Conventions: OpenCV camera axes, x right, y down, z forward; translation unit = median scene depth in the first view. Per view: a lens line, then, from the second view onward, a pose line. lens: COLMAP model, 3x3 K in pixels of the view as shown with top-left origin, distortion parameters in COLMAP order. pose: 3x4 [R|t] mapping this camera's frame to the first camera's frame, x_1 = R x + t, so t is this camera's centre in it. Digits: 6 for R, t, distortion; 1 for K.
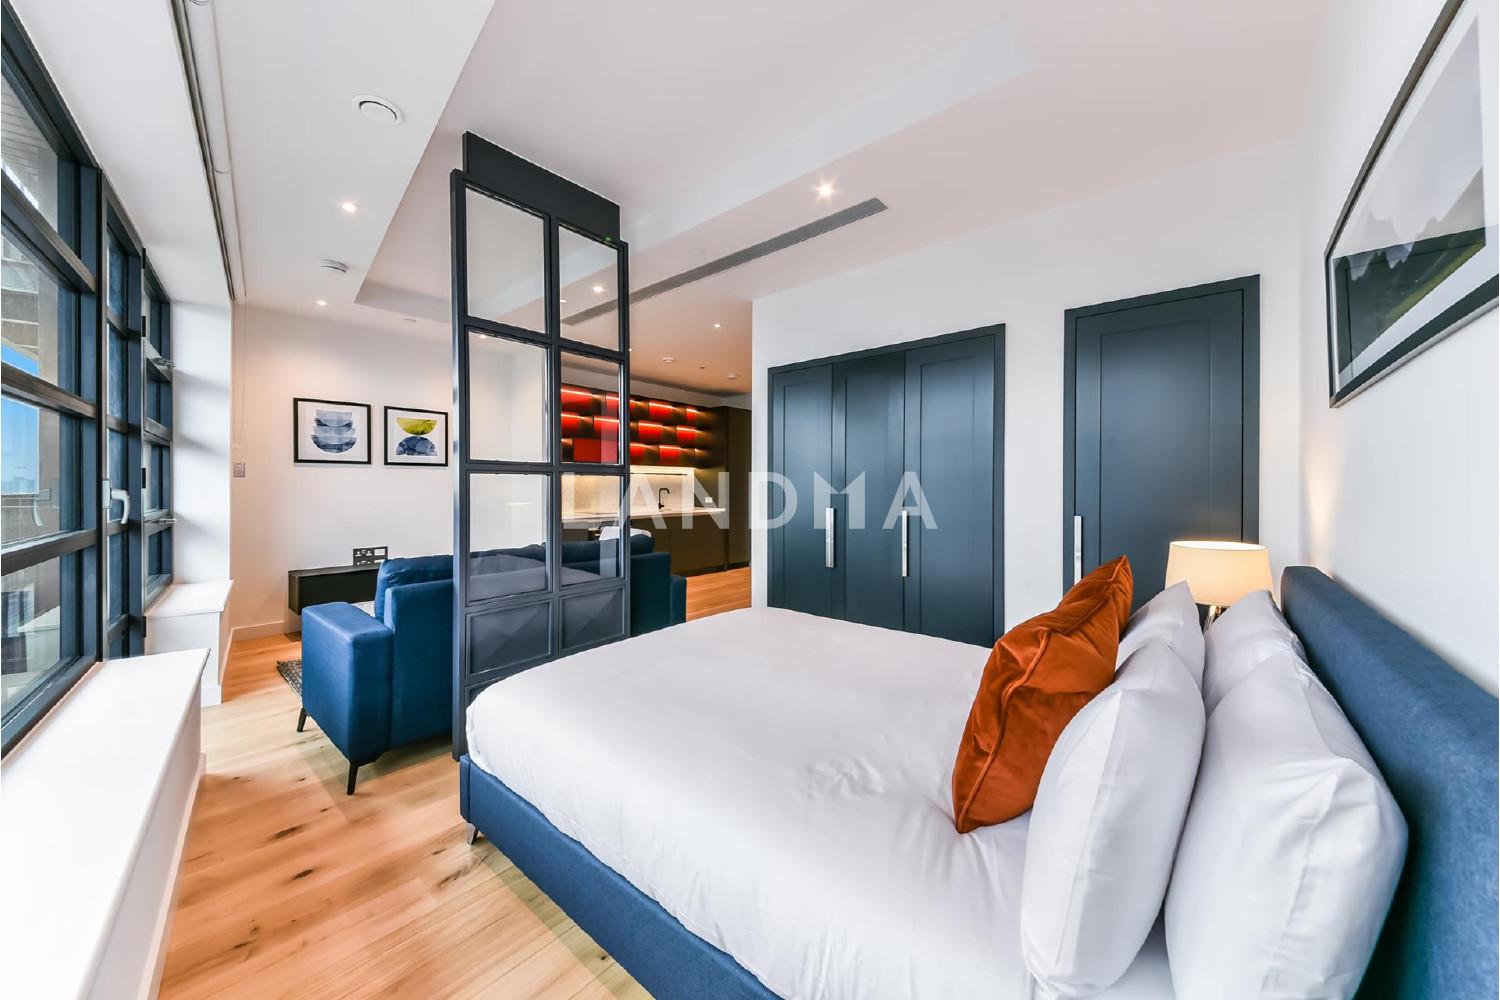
lens RADIAL K [[529.9, 0, 747.8], [0, 529.9, 496.4], [0, 0, 1]] dist [-0.000307, 0.000119]
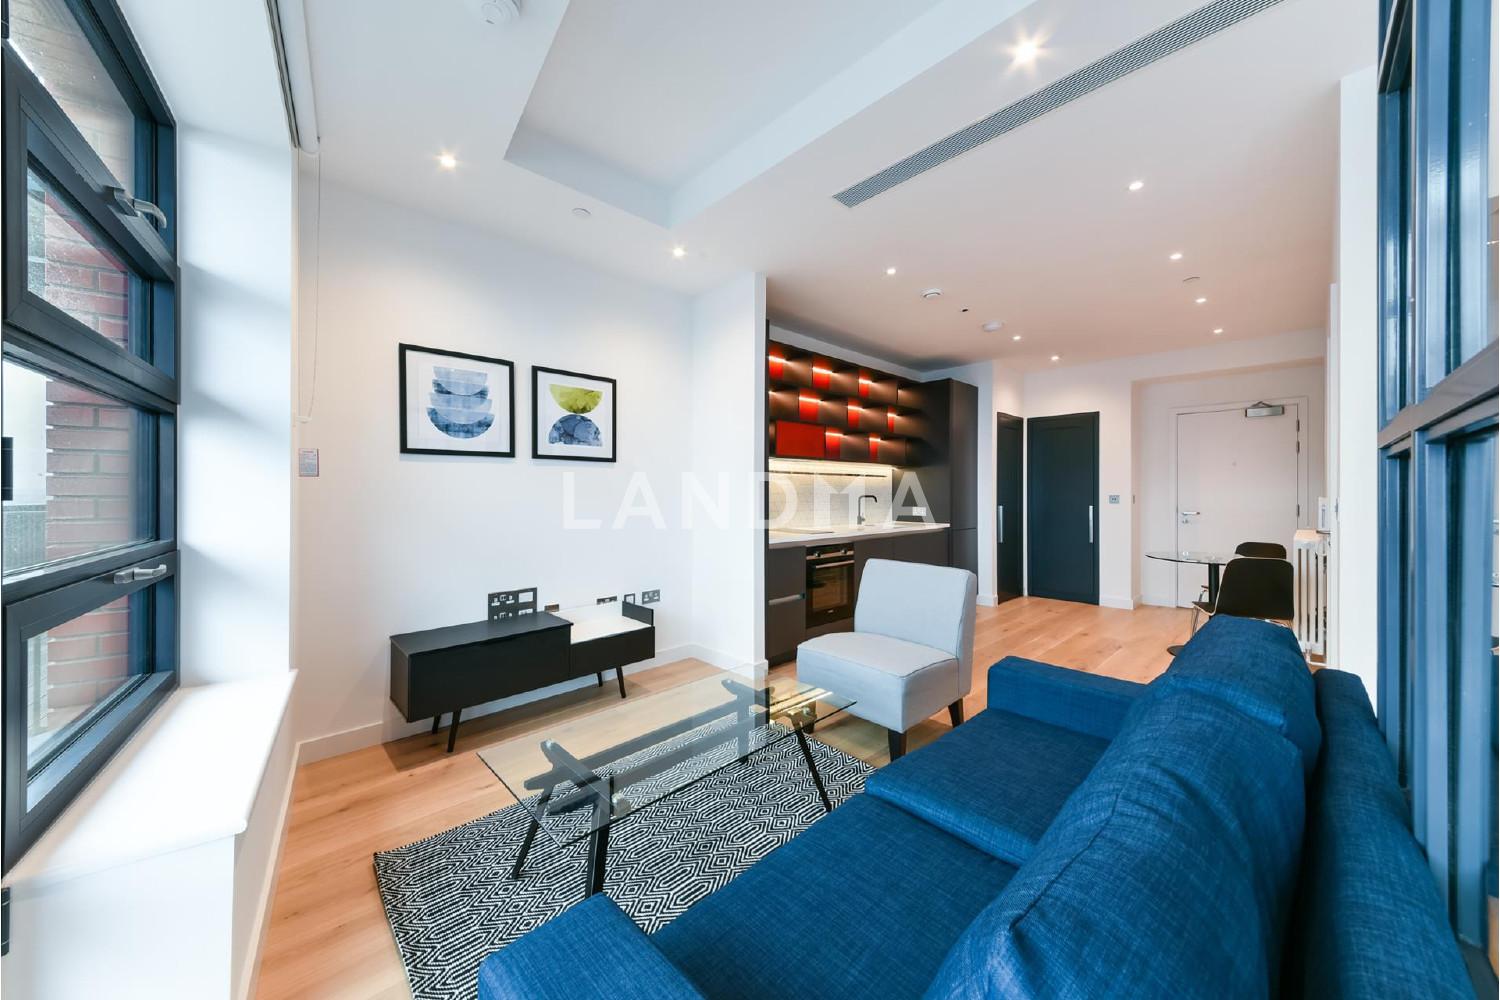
lens RADIAL K [[519.8, 0, 750.0], [0, 519.8, 500.0], [0, 0, 1]] dist [0.024506, -0.005551]
pose [[0.995049, -0.000415, -0.099384, -0.393520], [0.000133, 0.999996, -0.002846, -0.009228], [0.099385, 0.002819, 0.995045, 0.436869]]
